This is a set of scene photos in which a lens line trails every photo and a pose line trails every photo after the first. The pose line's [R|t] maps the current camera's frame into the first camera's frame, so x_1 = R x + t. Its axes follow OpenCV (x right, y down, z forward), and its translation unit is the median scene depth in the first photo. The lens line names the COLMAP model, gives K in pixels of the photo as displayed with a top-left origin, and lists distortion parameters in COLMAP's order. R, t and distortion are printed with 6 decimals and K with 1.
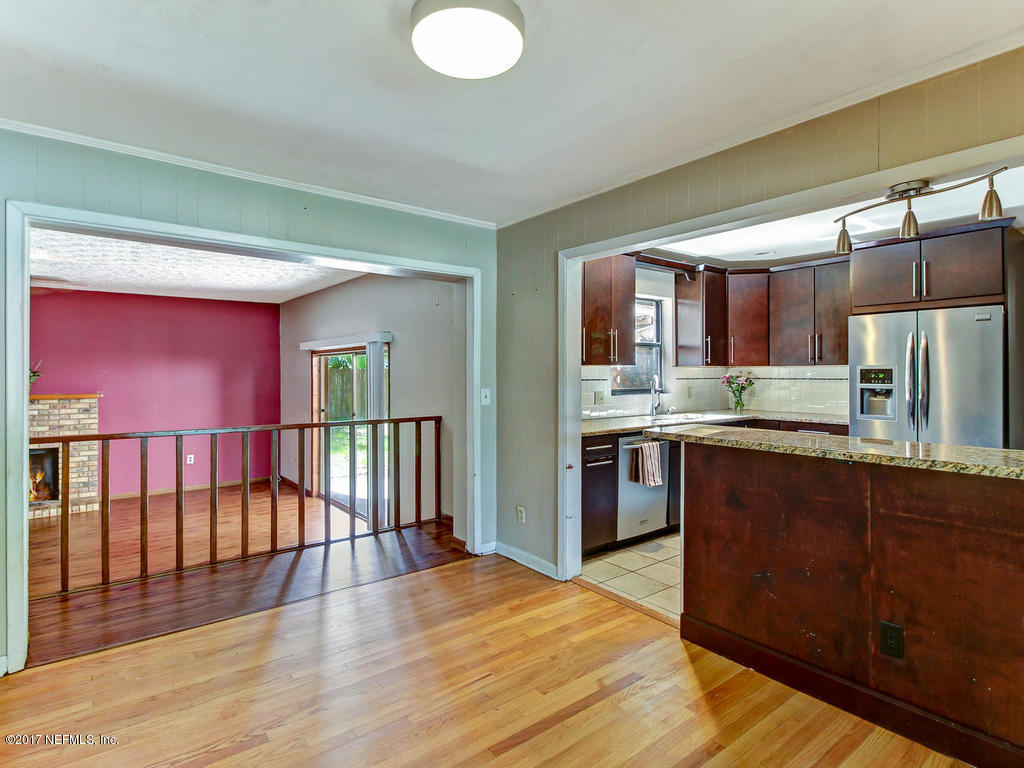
lens RADIAL K [[536.5, 0, 507.4], [0, 536.5, 376.6], [0, 0, 1]] dist [0.010576, -0.002072]
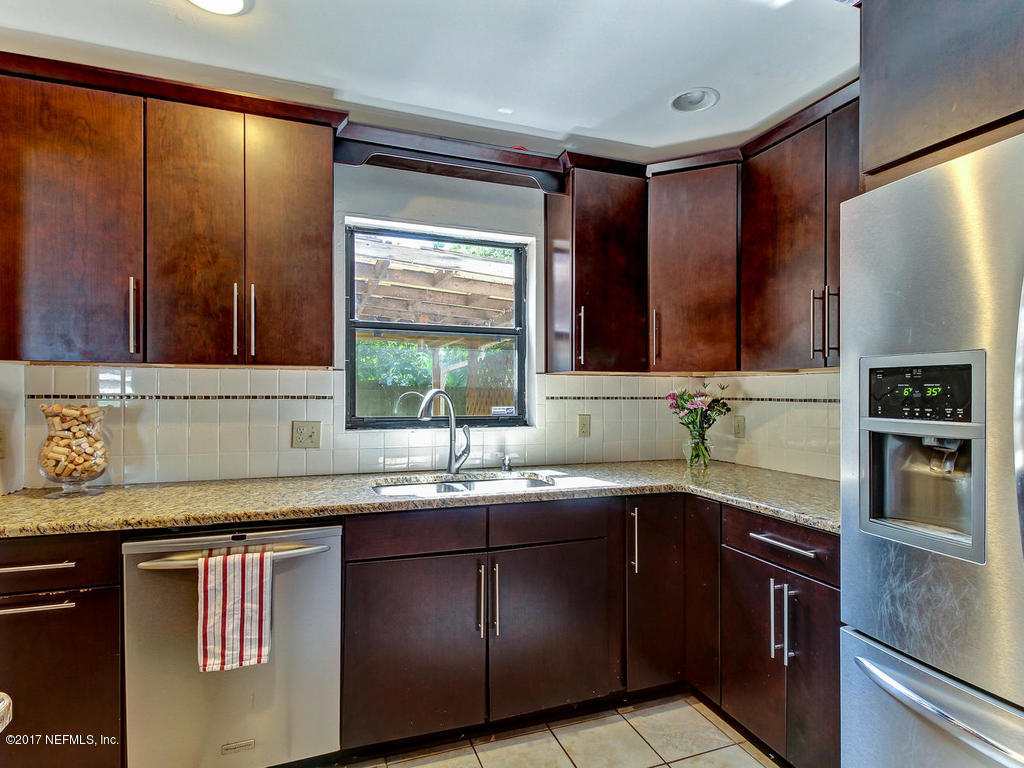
lens RADIAL K [[536.5, 0, 514.6], [0, 536.5, 389.8], [0, 0, 1]] dist [0.010576, -0.002072]
pose [[0.950341, 0.004530, -0.311178, 0.465327], [-0.008169, 0.999913, -0.010391, 0.002105], [0.311104, 0.012417, 0.950295, 0.540603]]
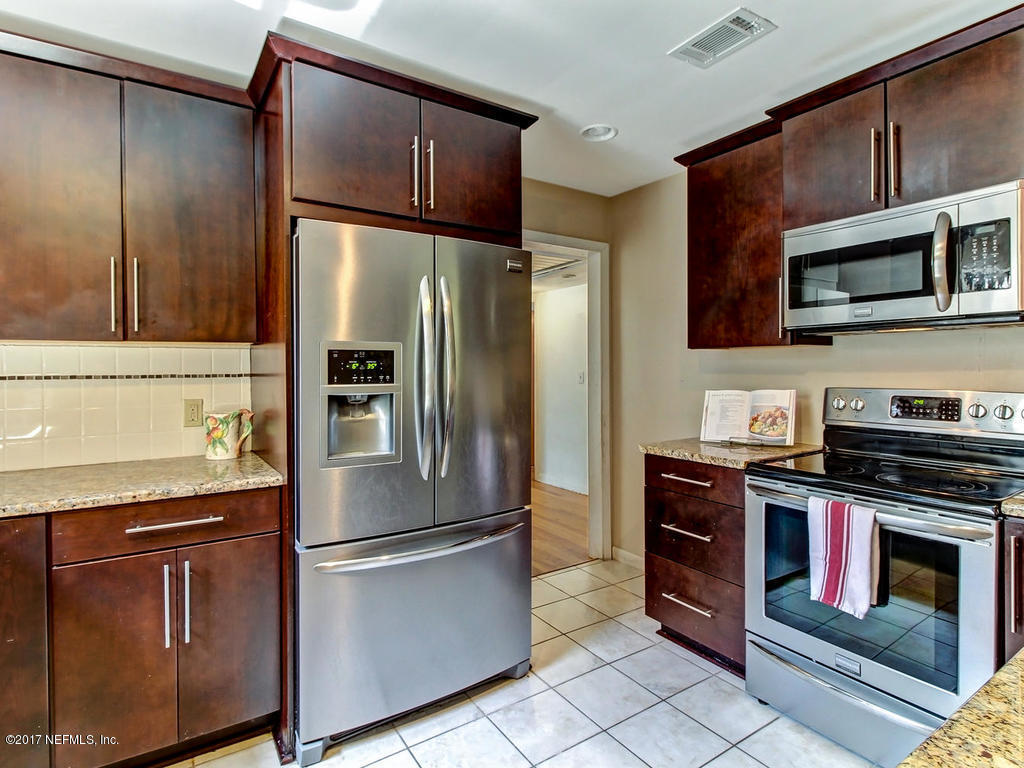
lens RADIAL K [[536.5, 0, 510.7], [0, 536.5, 377.3], [0, 0, 1]] dist [0.010576, -0.002072]
pose [[0.085823, -0.017680, 0.996154, 0.209621], [0.009354, 0.999813, 0.016939, 0.001373], [-0.996266, 0.007864, 0.085972, 0.684675]]
